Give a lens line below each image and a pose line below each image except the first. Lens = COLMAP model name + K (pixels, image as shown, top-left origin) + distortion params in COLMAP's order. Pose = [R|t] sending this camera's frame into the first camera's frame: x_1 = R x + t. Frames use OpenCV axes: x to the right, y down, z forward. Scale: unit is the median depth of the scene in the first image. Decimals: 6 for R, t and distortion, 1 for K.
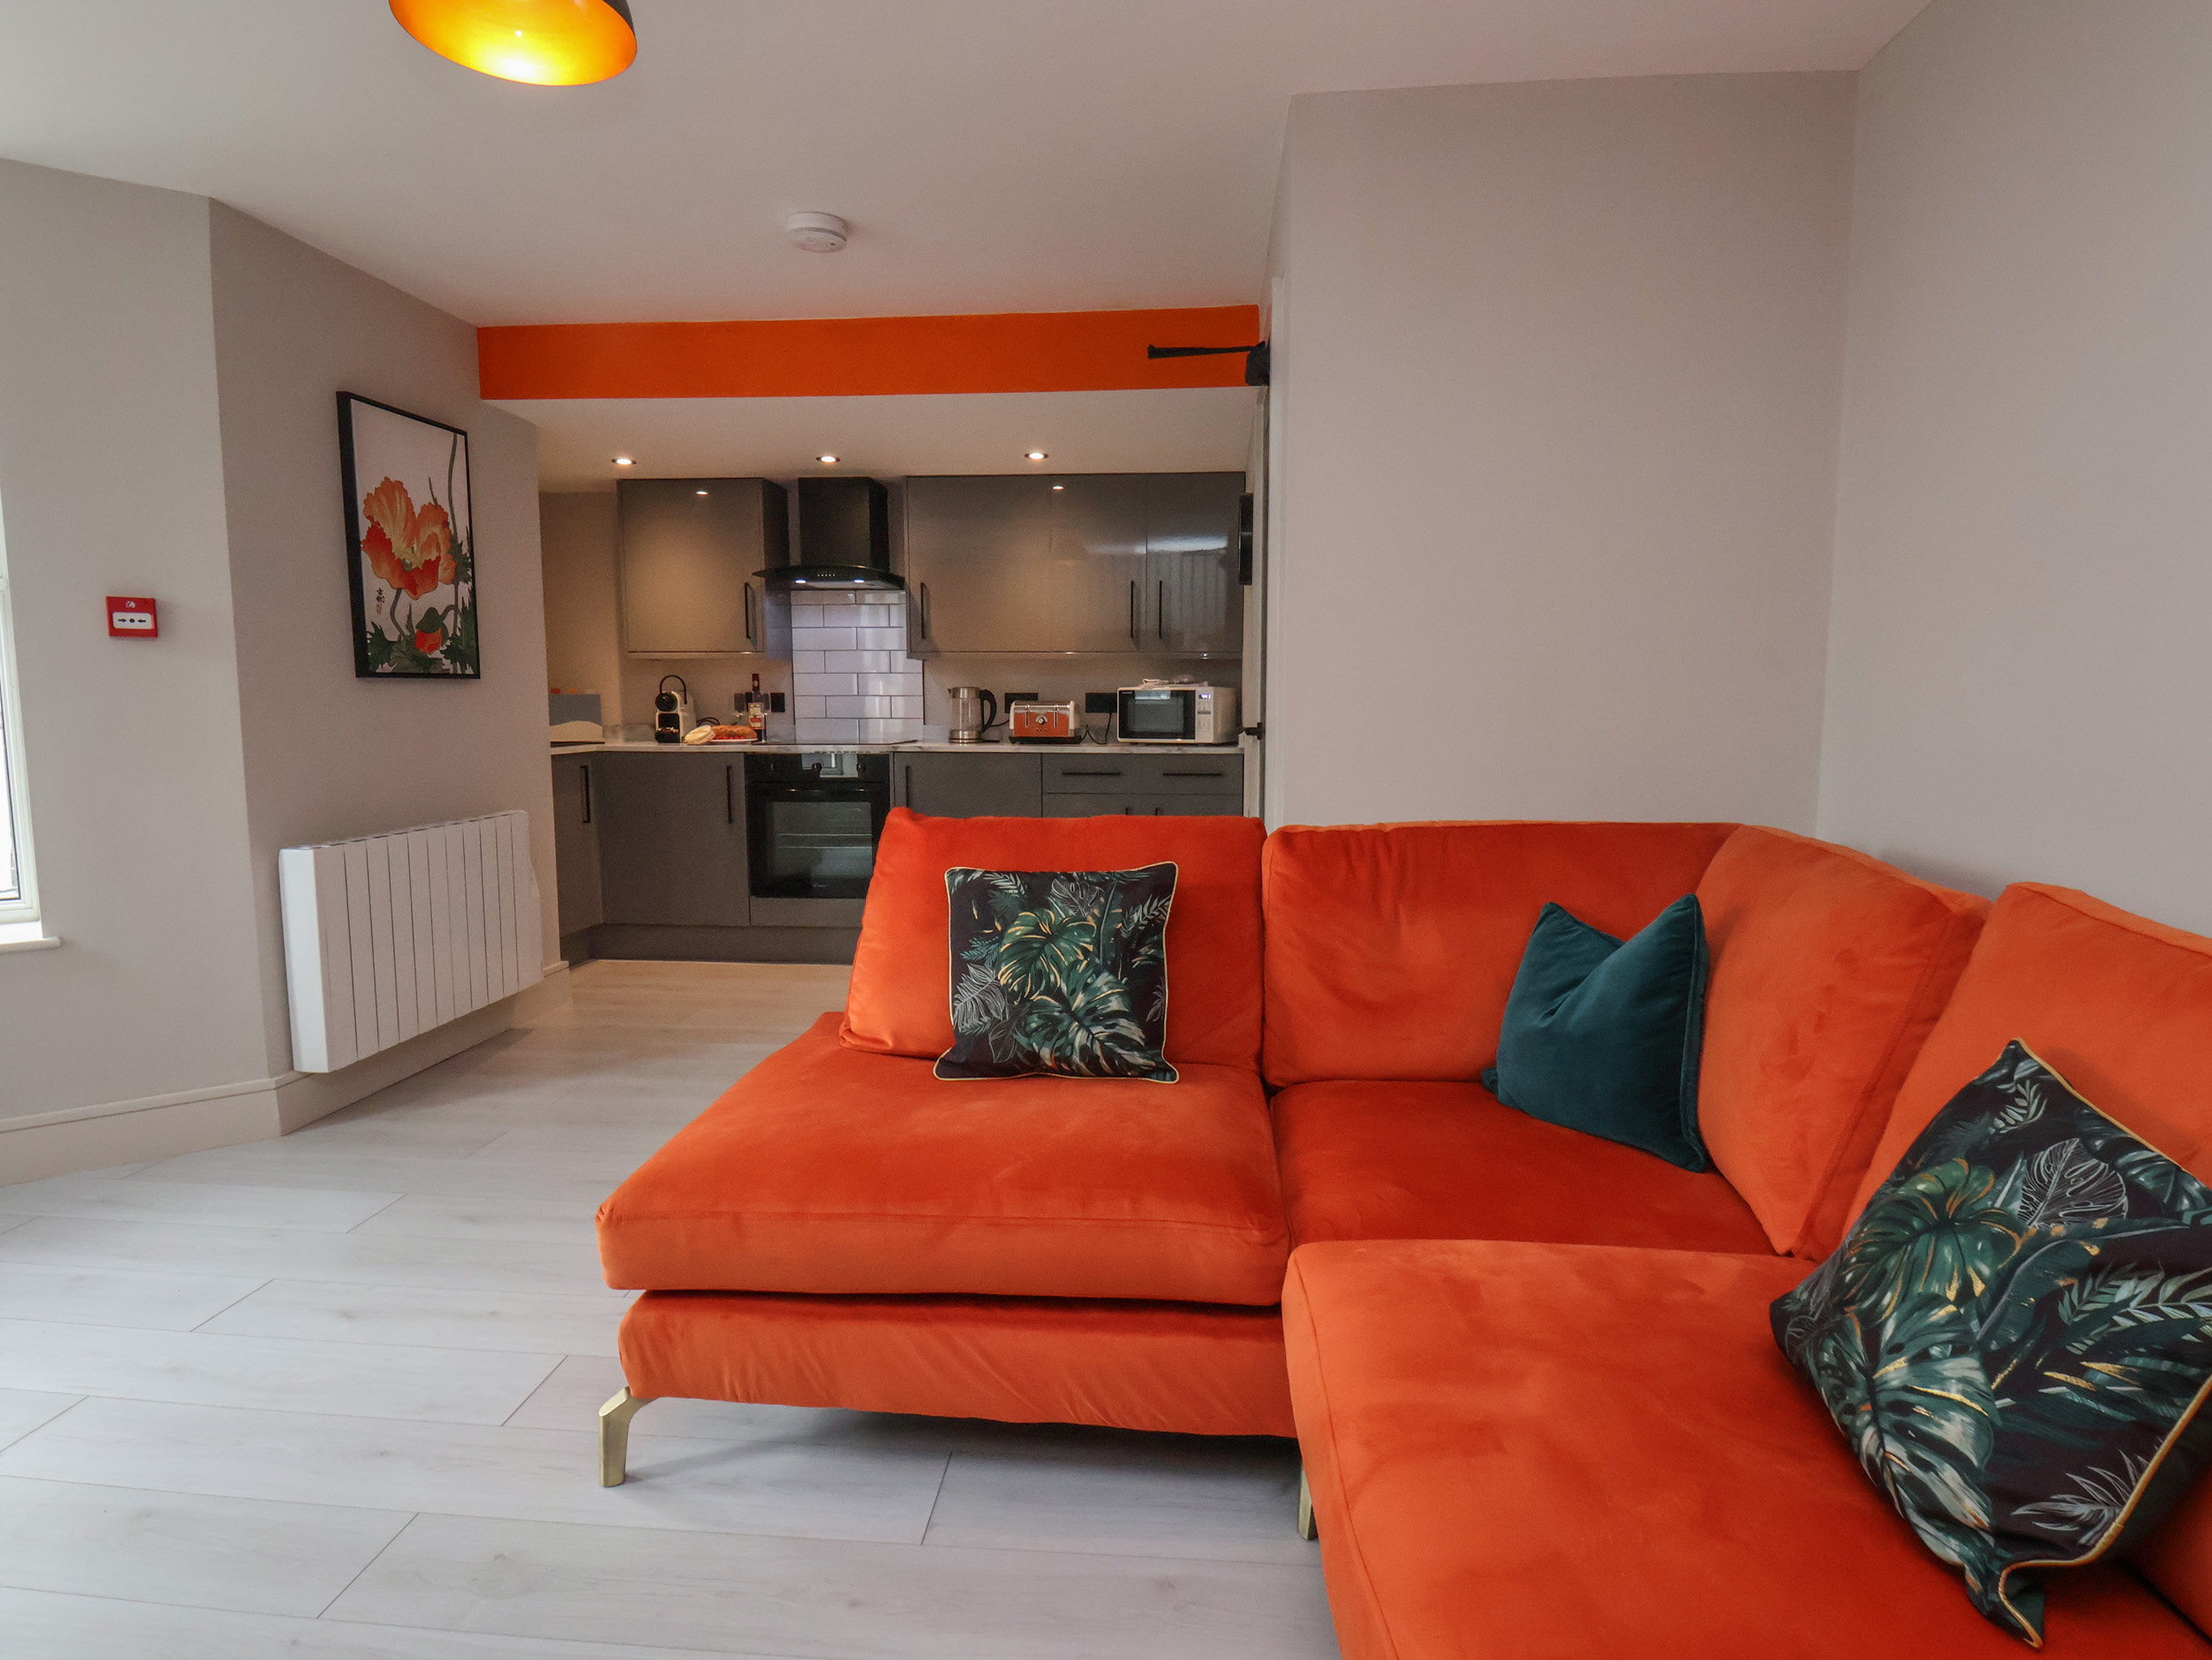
lens RADIAL K [[1174.4, 0, 1106.0], [0, 1174.4, 830.0], [0, 0, 1]] dist [-0.000698, -0.000276]
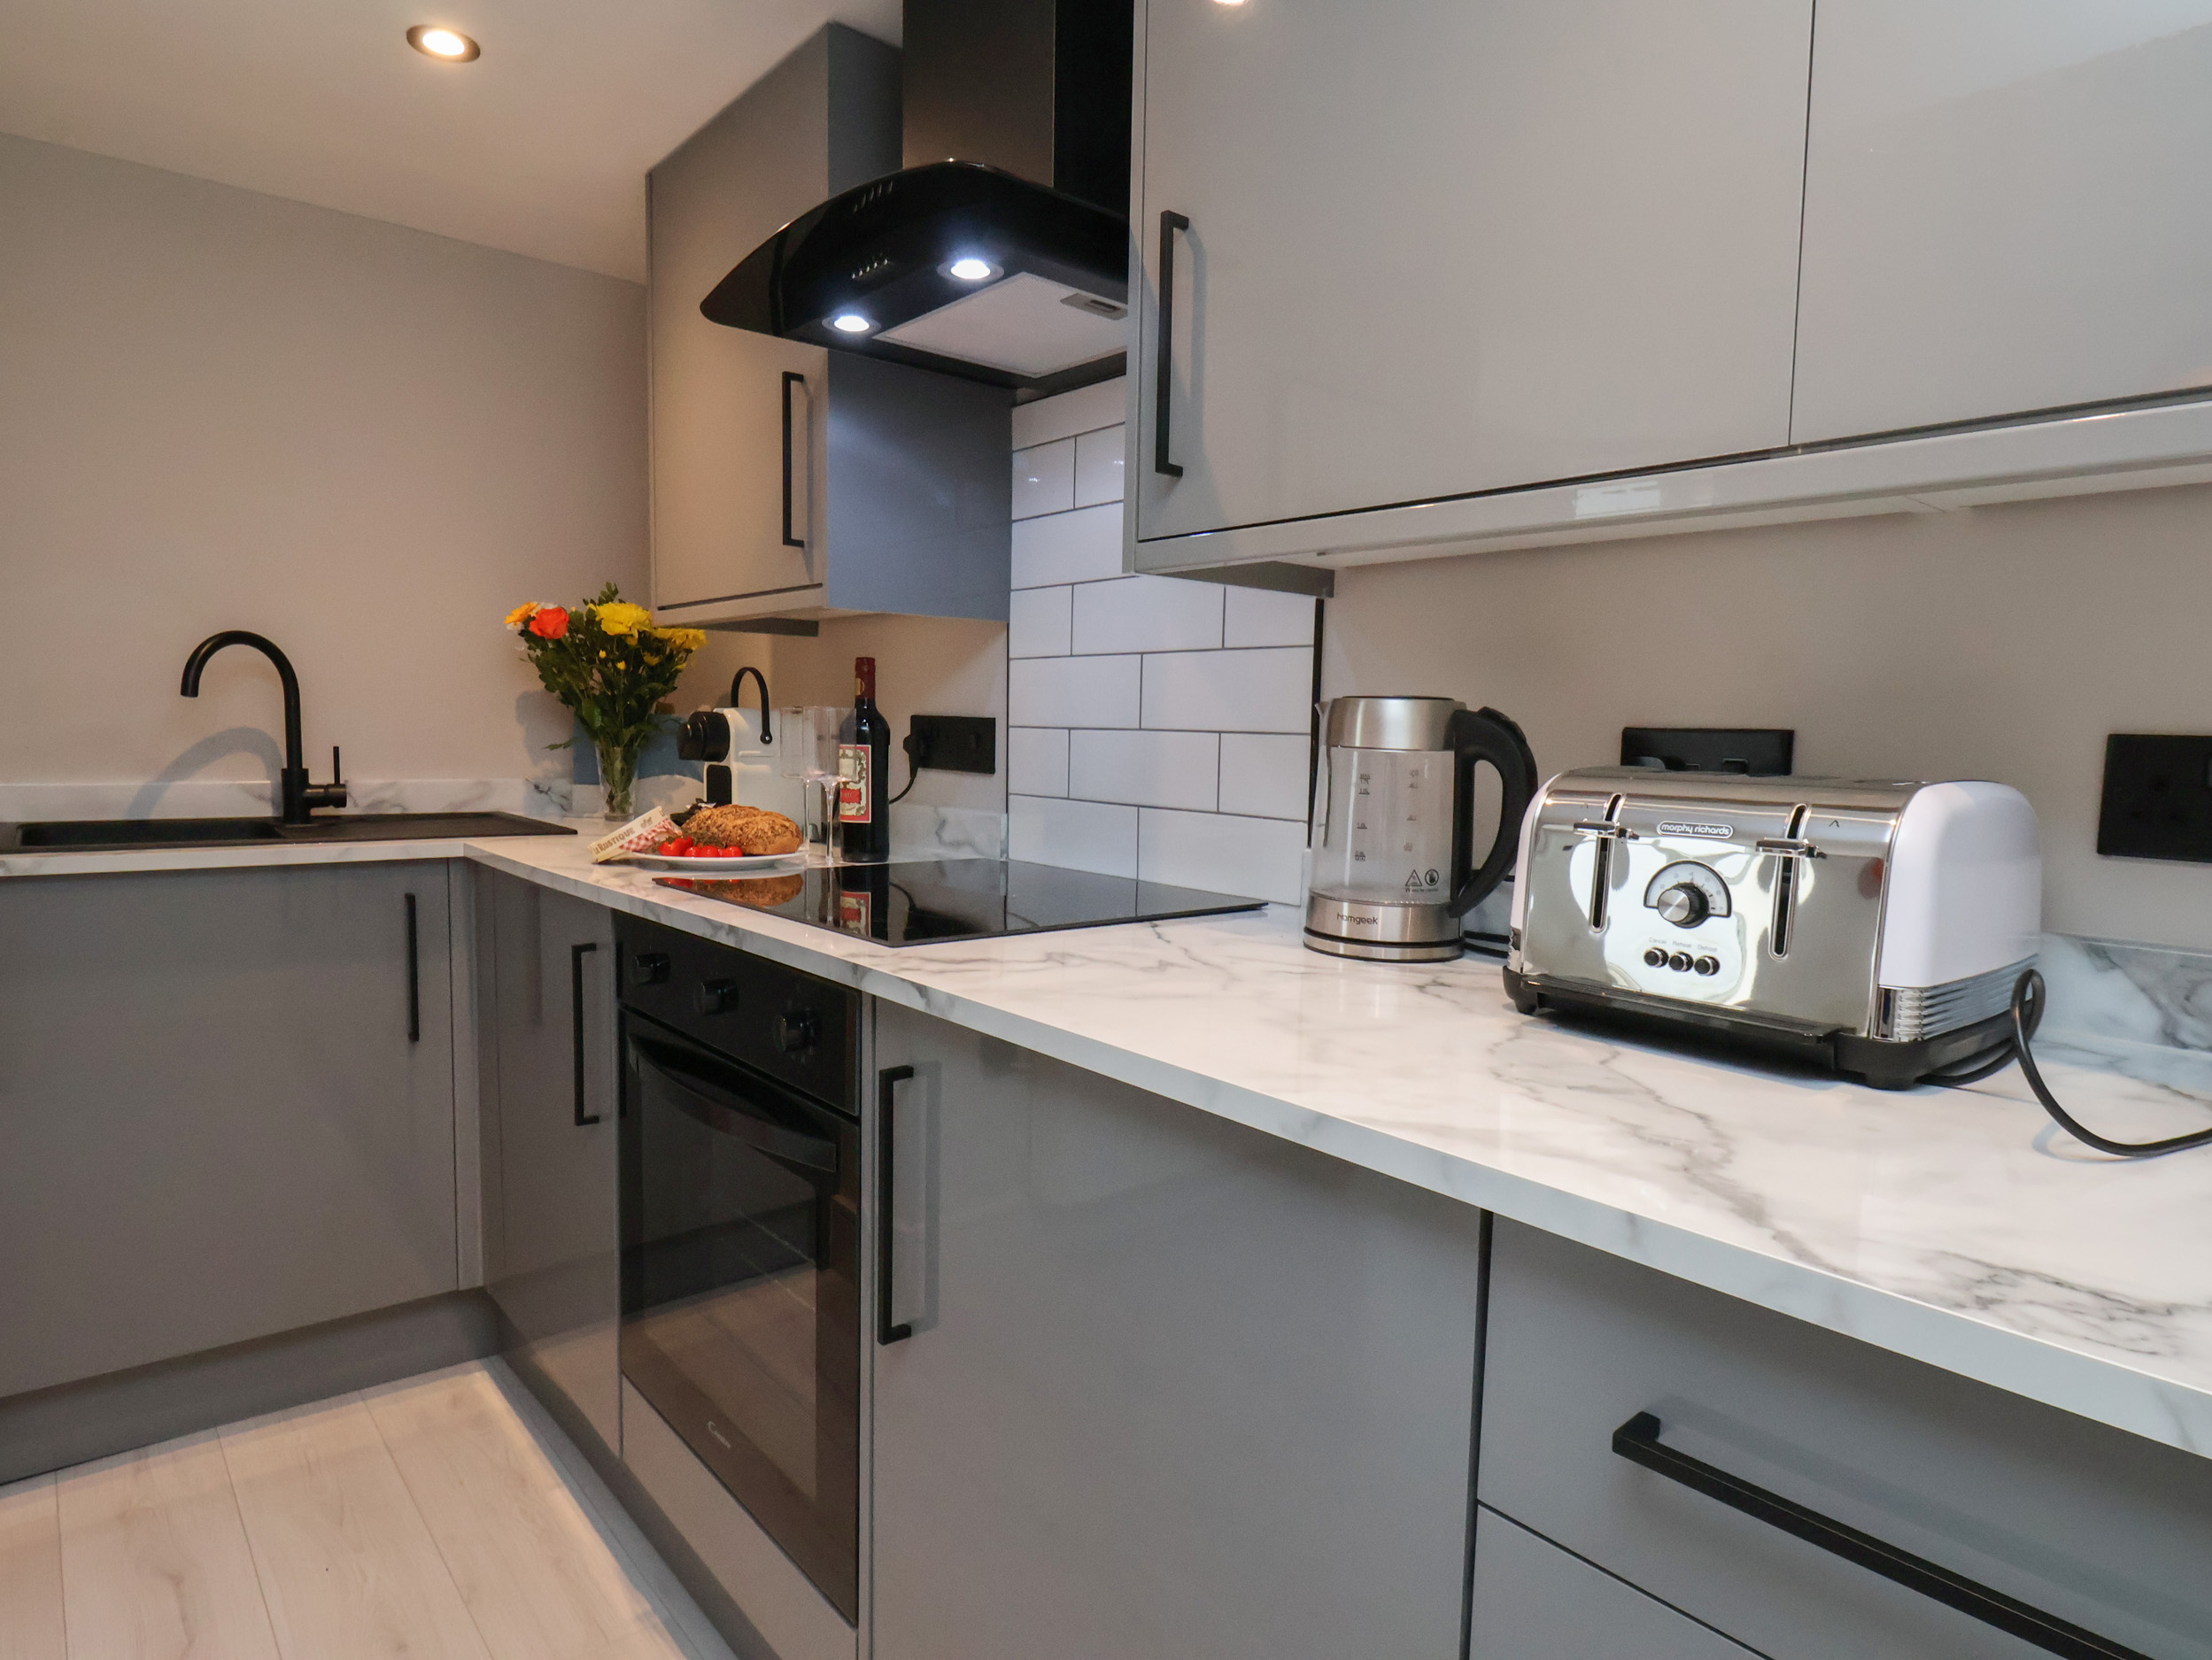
lens RADIAL K [[1262.5, 0, 1106.0], [0, 1262.5, 830.0], [0, 0, 1]] dist [-0.003284, -0.000961]
pose [[0.712903, 0.073171, -0.697435, 0.005936], [-0.102289, 0.994755, -0.000193, -0.098155], [0.693762, 0.071477, 0.716648, 0.853745]]
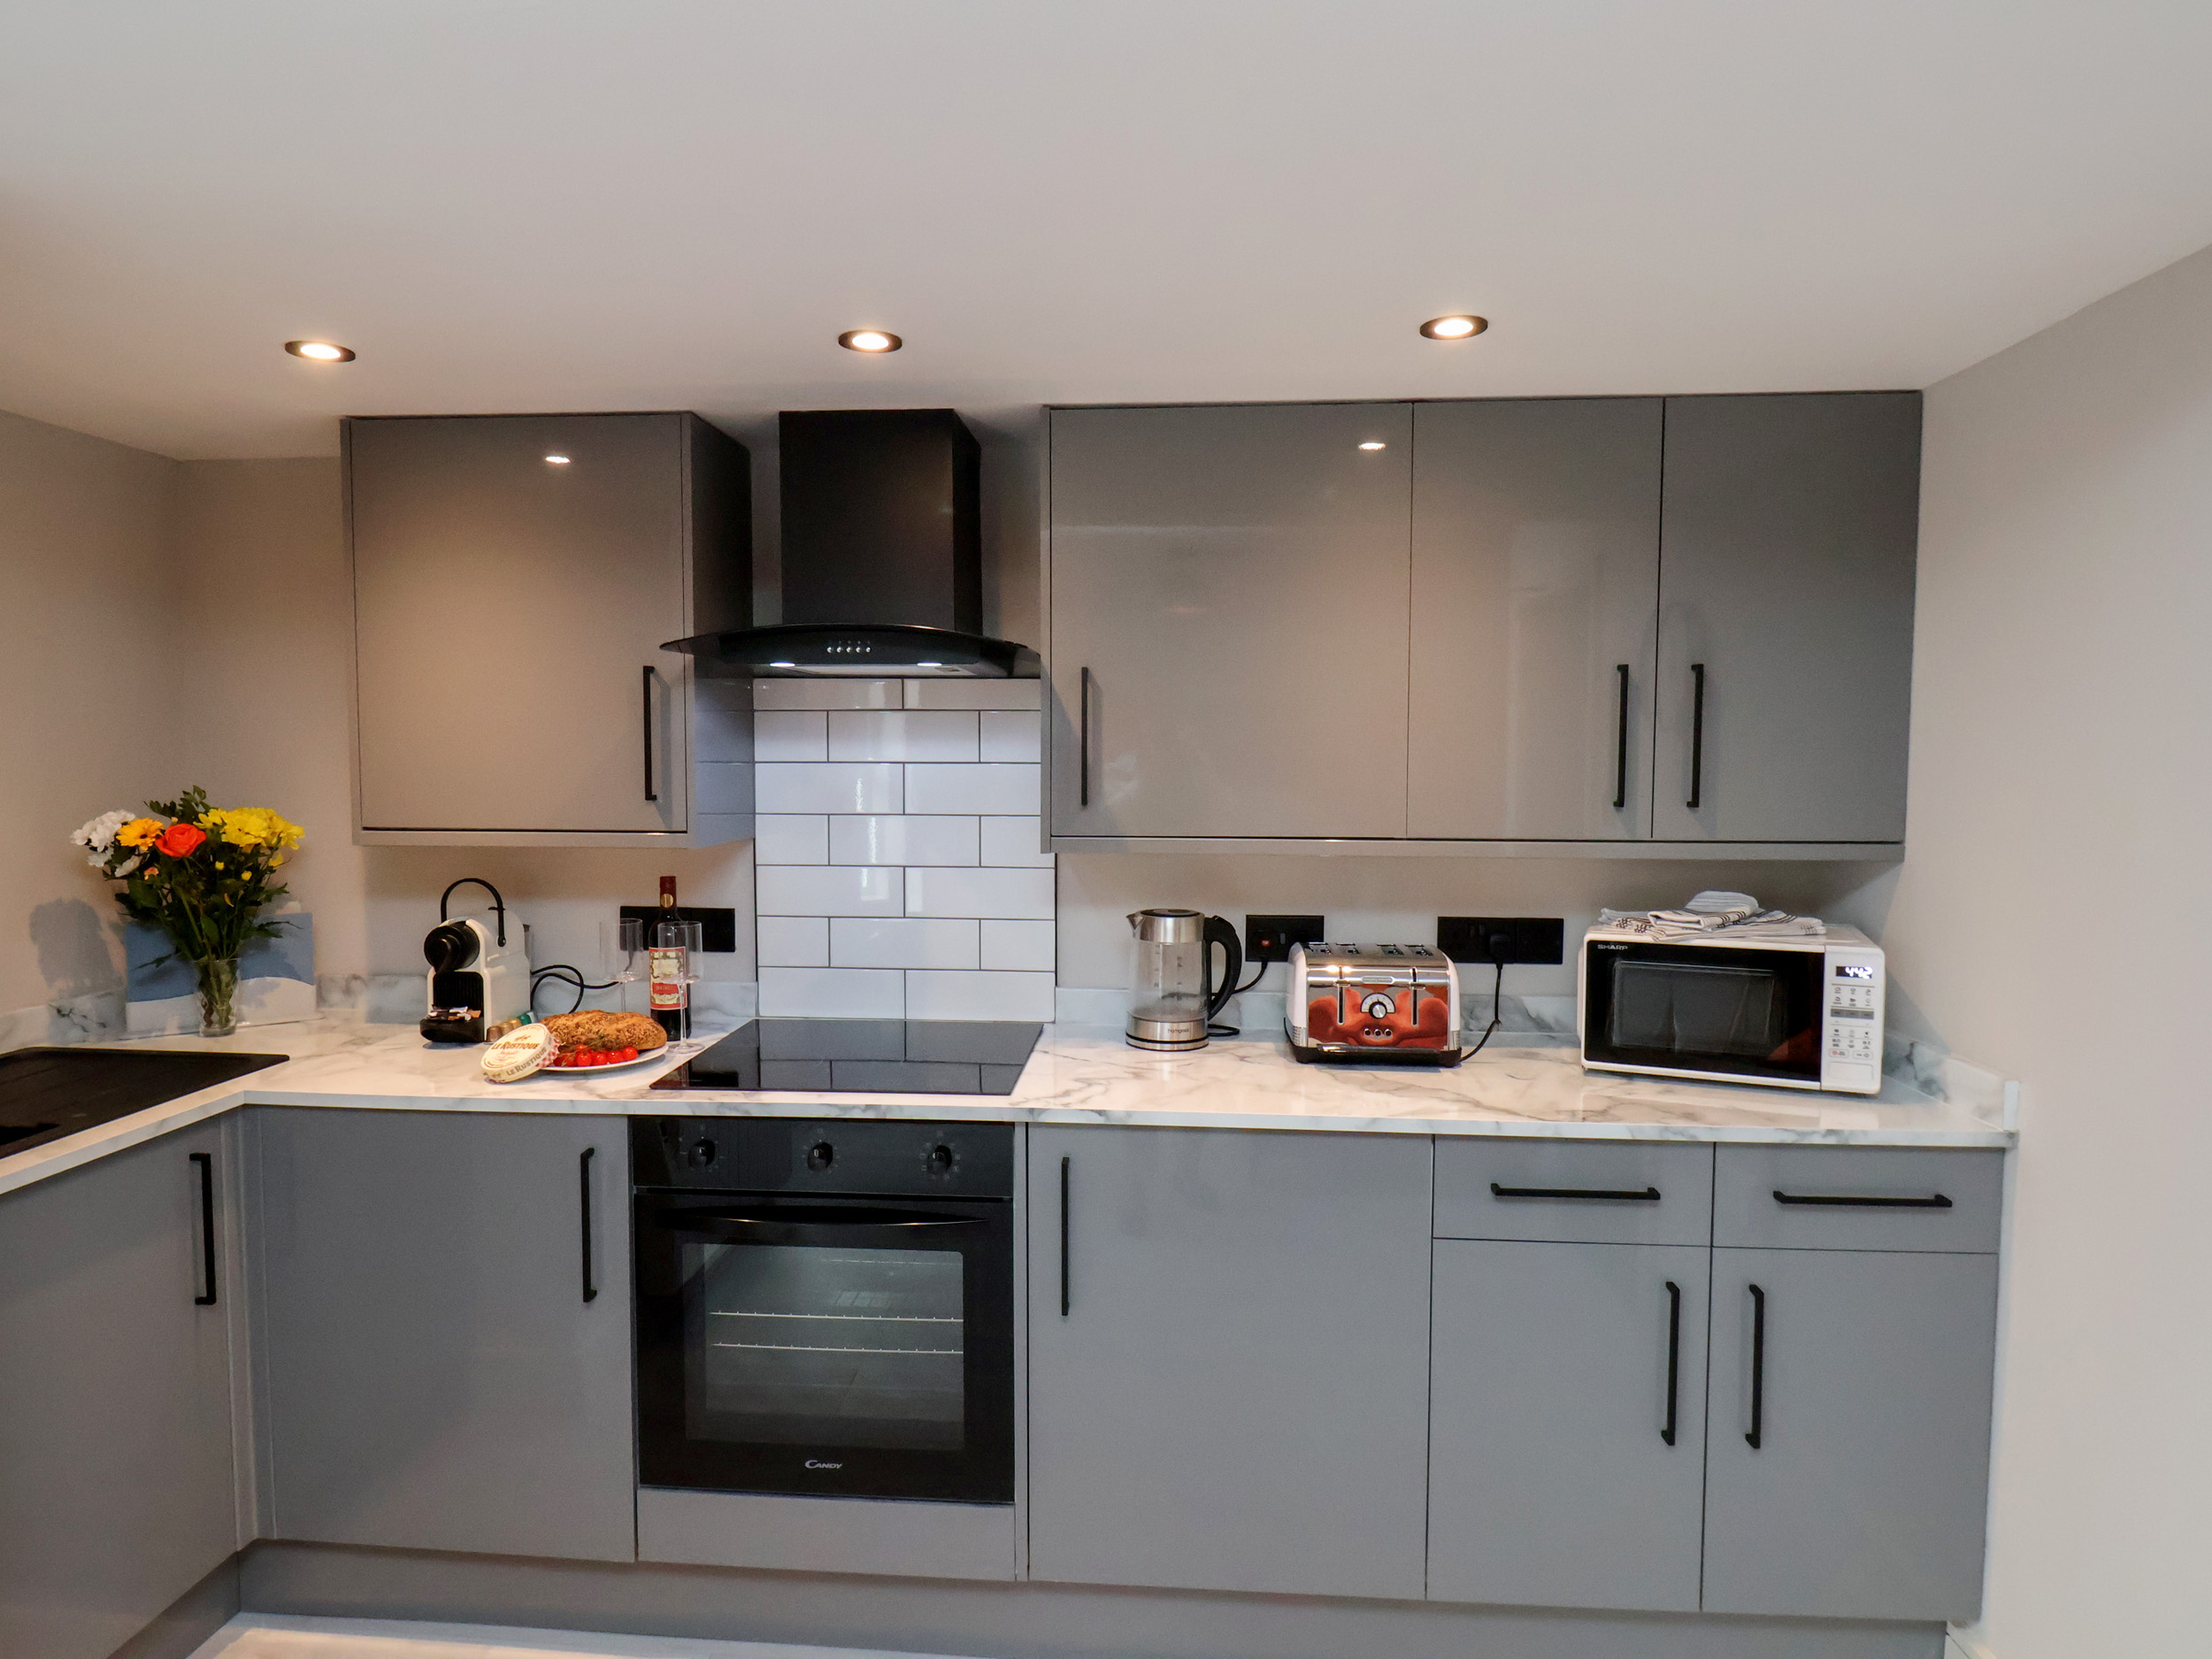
lens RADIAL K [[1287.9, 0, 1078.2], [0, 1287.9, 824.5], [0, 0, 1]] dist [0.001533, -0.001138]
pose [[0.999992, 0.001149, 0.003725, -0.164899], [-0.000949, 0.998579, -0.053286, -0.137115], [-0.003781, 0.053282, 0.998572, 0.578695]]
